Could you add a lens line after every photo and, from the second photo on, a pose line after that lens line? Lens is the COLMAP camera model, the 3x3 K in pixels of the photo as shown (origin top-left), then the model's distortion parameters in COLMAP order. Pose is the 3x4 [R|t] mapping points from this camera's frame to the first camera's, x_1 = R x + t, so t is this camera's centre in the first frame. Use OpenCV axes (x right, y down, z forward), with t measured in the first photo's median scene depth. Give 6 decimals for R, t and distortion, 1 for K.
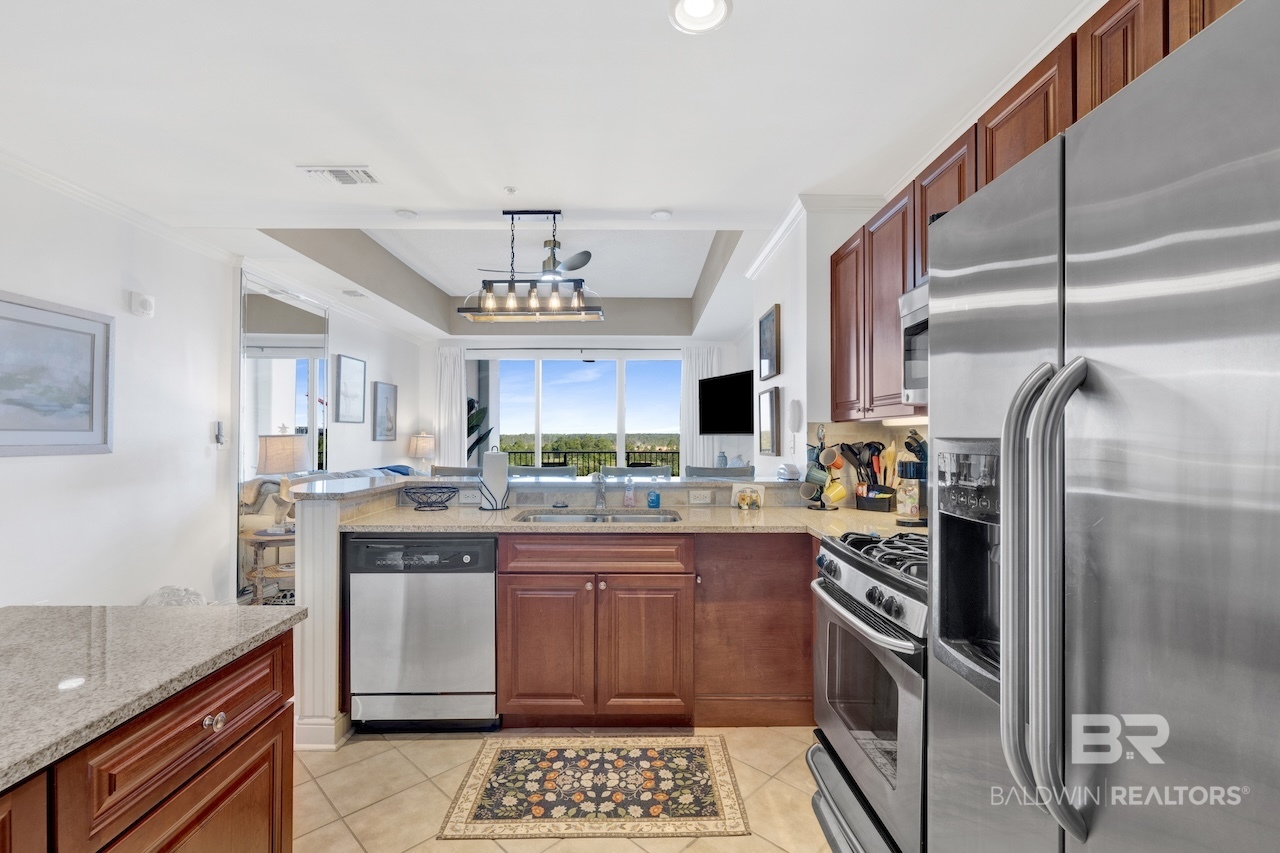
lens RADIAL K [[554.6, 0, 644.3], [0, 554.6, 434.3], [0, 0, 1]] dist [-0.000473, -0.000057]
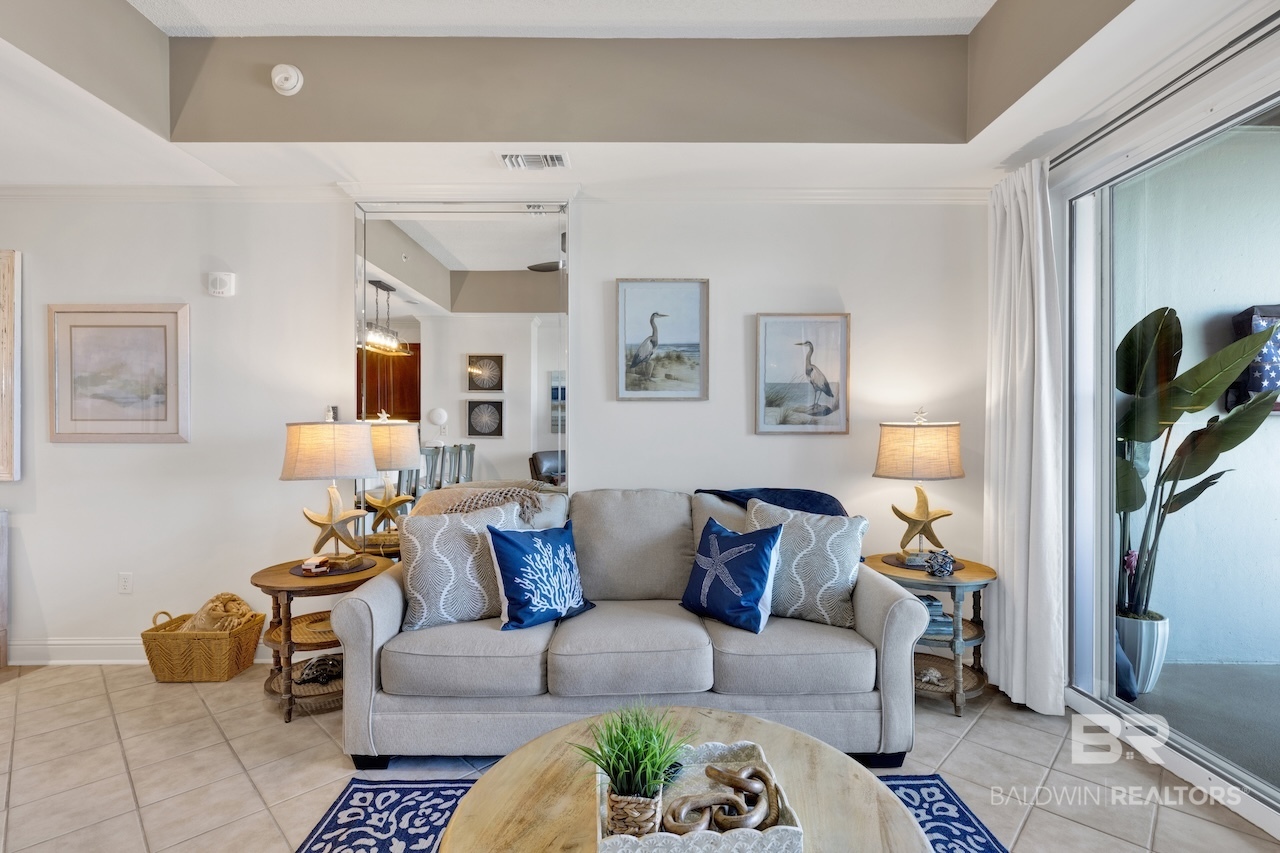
lens RADIAL K [[592.8, 0, 640.0], [0, 592.8, 426.5], [0, 0, 1]] dist [-0.000703, -0.000445]
pose [[-0.012293, 0.001033, -0.999924, 0.090776], [0.006285, 0.999980, 0.000956, 0.010438], [0.999905, -0.006273, -0.012299, 1.936487]]
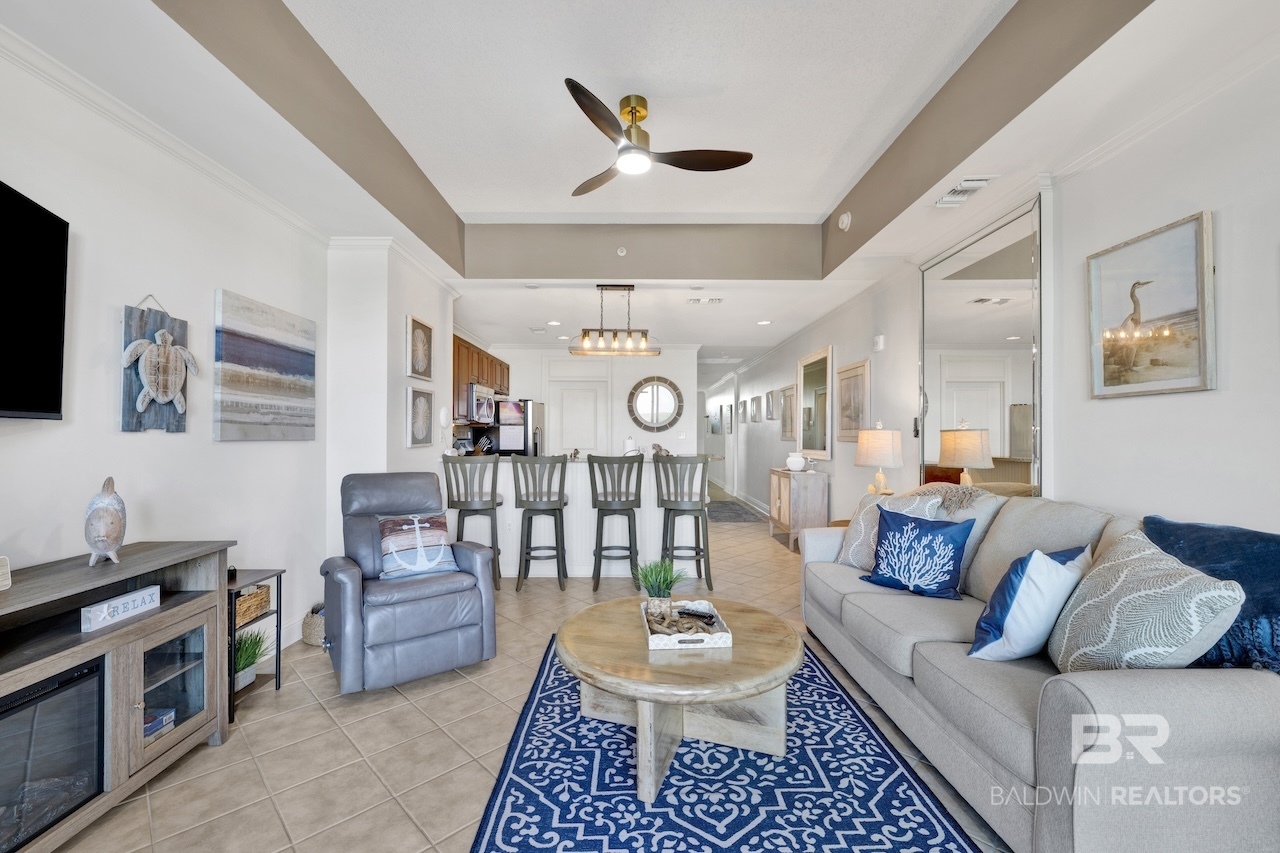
lens RADIAL K [[524.6, 0, 631.8], [0, 524.6, 427.8], [0, 0, 1]] dist [0.000793, 0.000072]
pose [[-0.999738, -0.001768, 0.022804, -0.316142], [-0.002223, 0.999799, -0.019905, 0.026377], [-0.022764, -0.019951, -0.999542, 2.746600]]
